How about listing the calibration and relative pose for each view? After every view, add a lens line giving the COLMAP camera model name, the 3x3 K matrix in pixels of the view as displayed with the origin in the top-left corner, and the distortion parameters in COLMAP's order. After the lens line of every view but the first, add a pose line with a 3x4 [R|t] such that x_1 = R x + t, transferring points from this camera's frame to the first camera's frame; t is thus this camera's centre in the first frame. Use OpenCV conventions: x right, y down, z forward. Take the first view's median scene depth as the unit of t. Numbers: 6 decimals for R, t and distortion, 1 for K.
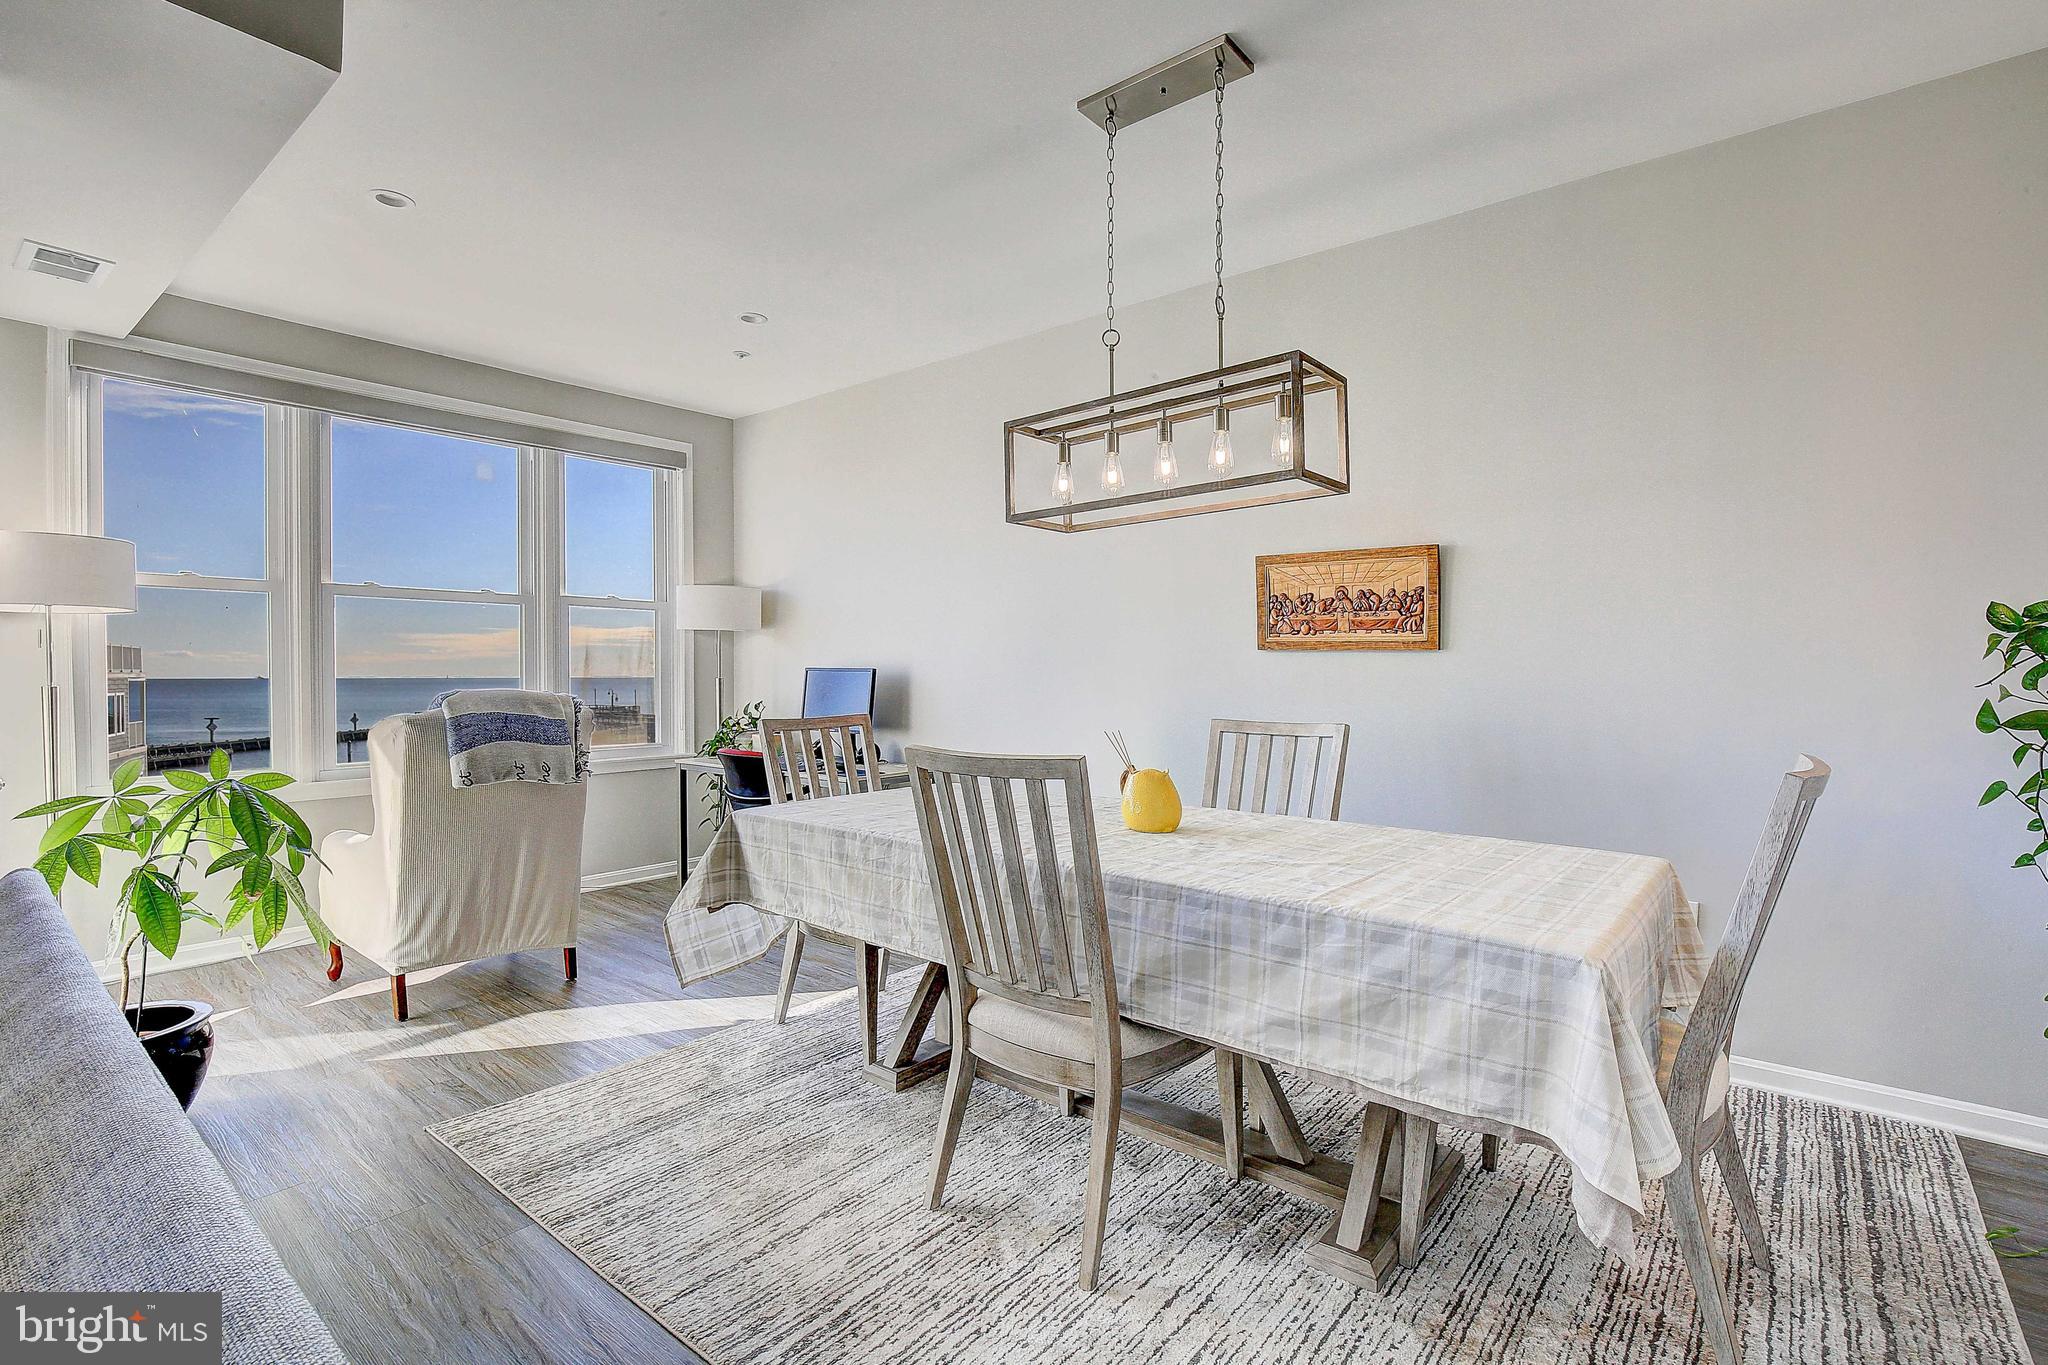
lens RADIAL K [[963.7, 0, 1033.8], [0, 963.7, 689.8], [0, 0, 1]] dist [-0.029855, 0.003932]
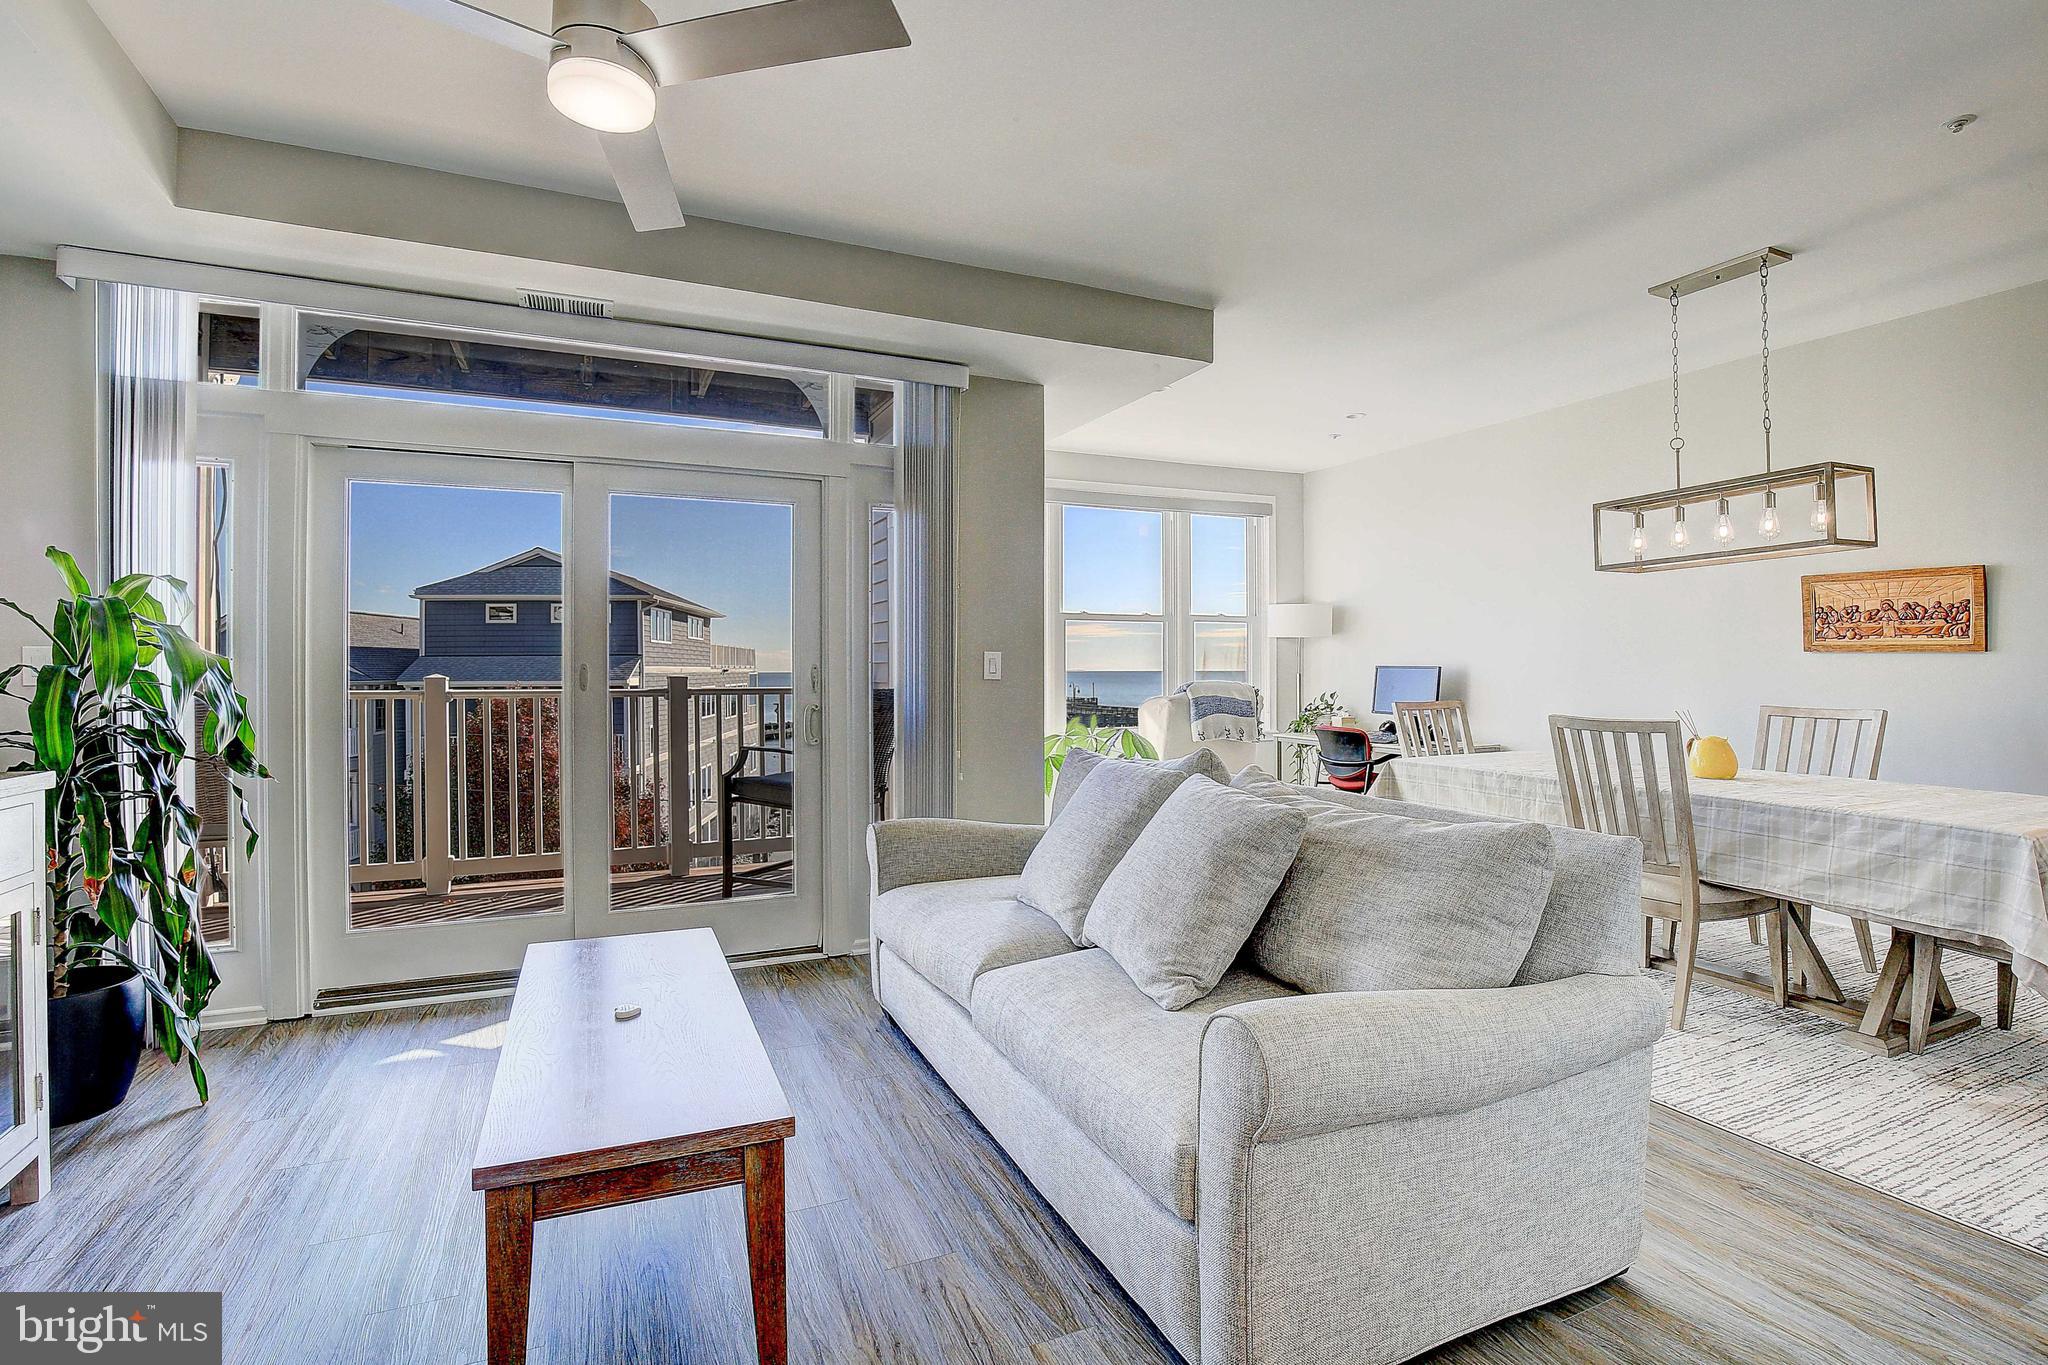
lens RADIAL K [[963.7, 0, 1024.2], [0, 963.7, 672.5], [0, 0, 1]] dist [-0.029855, 0.003932]
pose [[0.892815, 0.000105, -0.450424, -0.129505], [-0.005472, 0.999929, -0.010612, 0.003776], [0.450390, 0.011939, 0.892752, -0.610024]]
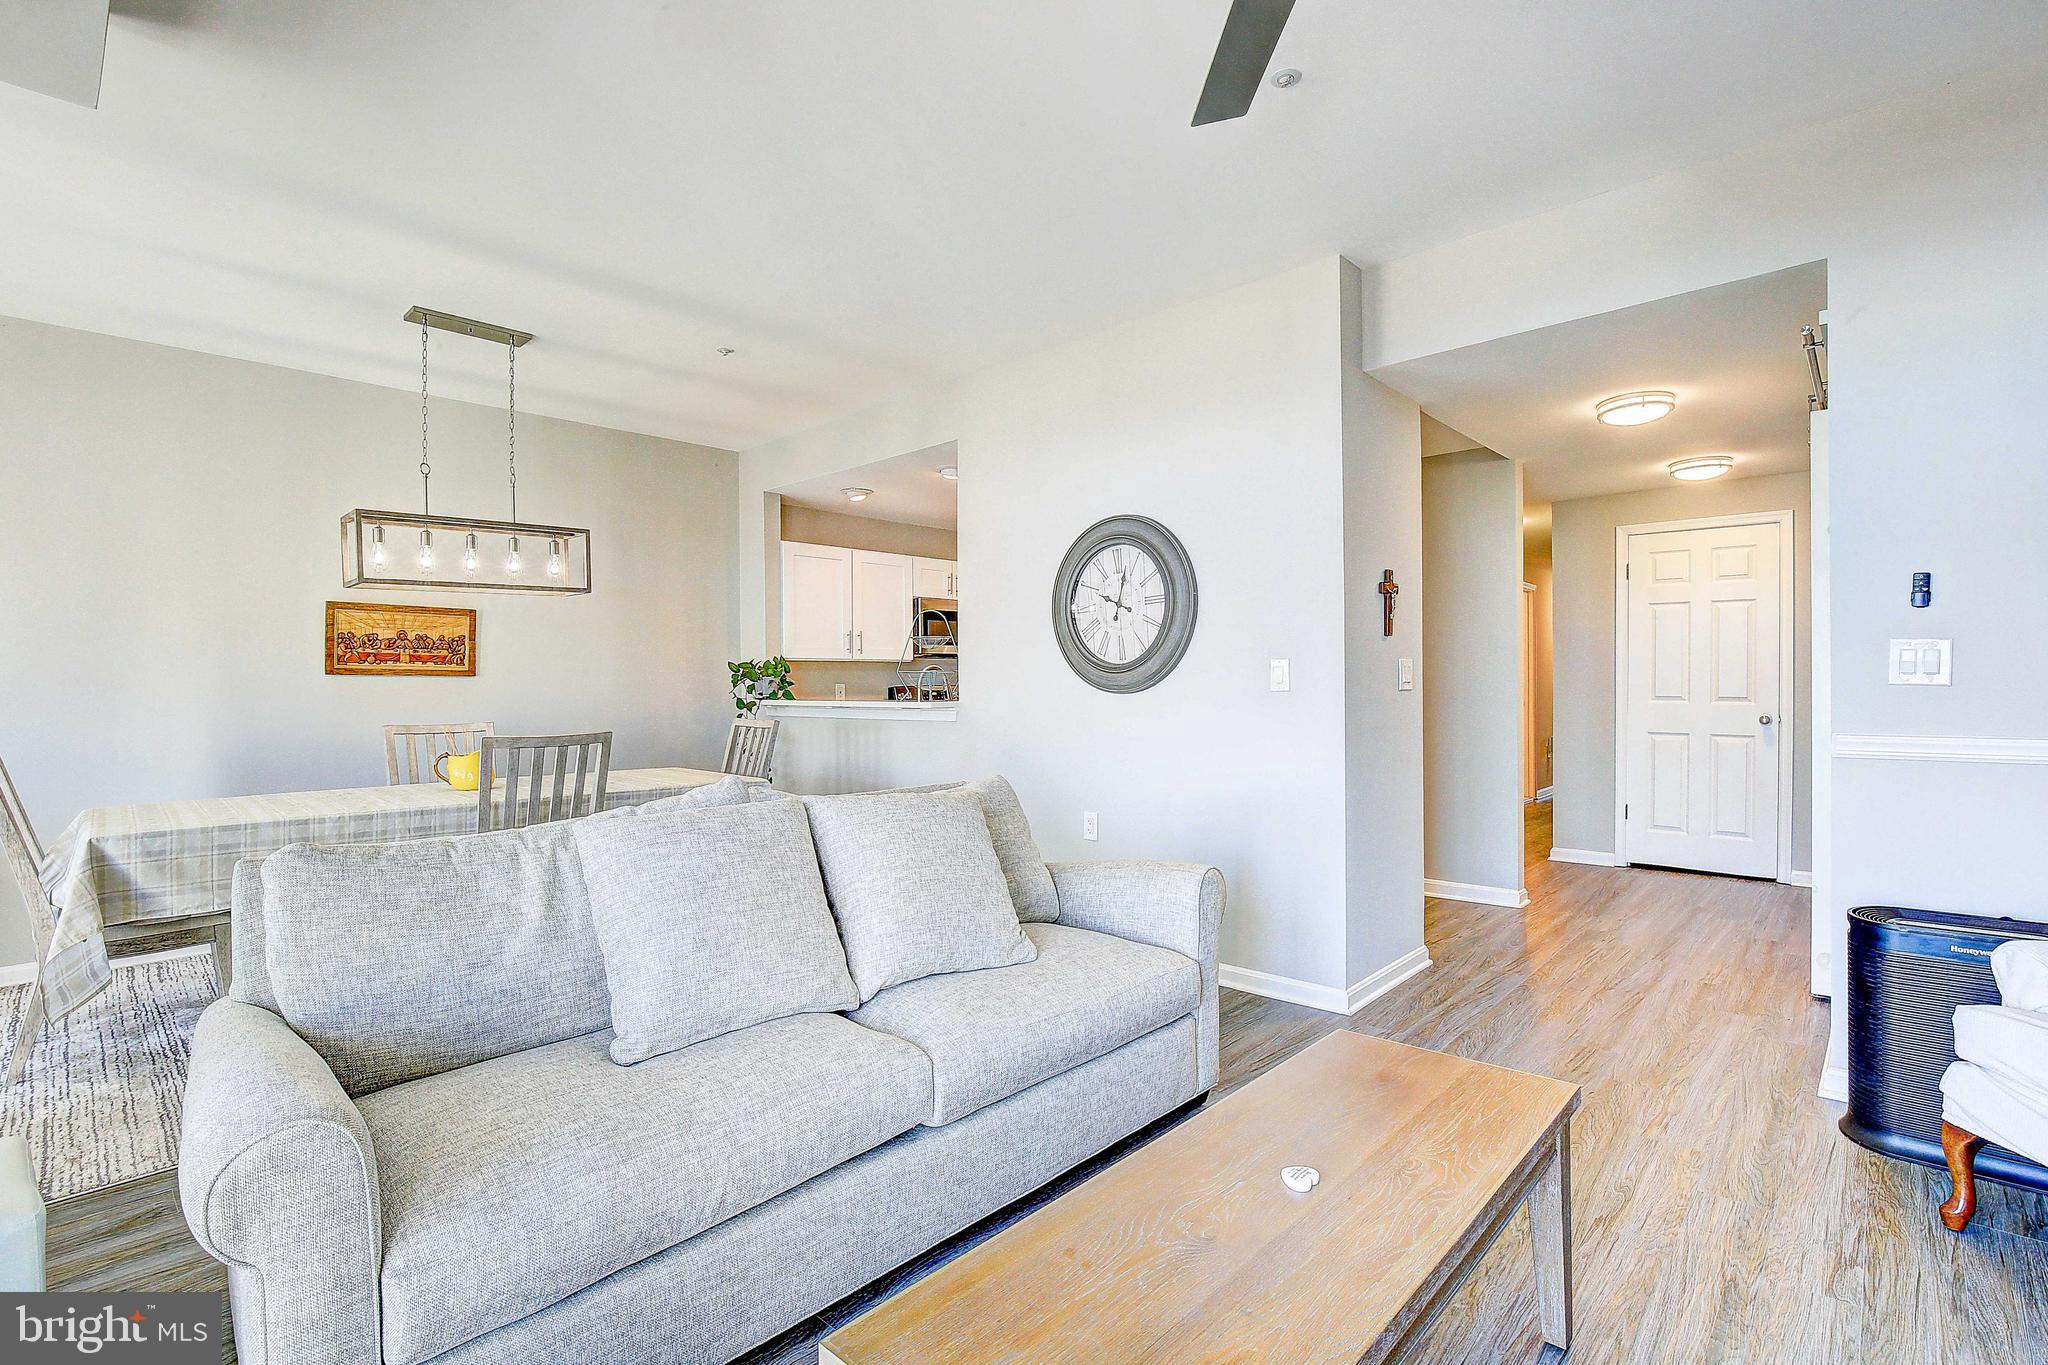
lens RADIAL K [[963.7, 0, 1043.8], [0, 963.7, 699.9], [0, 0, 1]] dist [-0.029855, 0.003932]
pose [[0.043424, -0.014138, 0.998957, -1.141030], [0.022032, 0.999670, 0.013191, -0.002622], [-0.998814, 0.021436, 0.043722, -0.015896]]
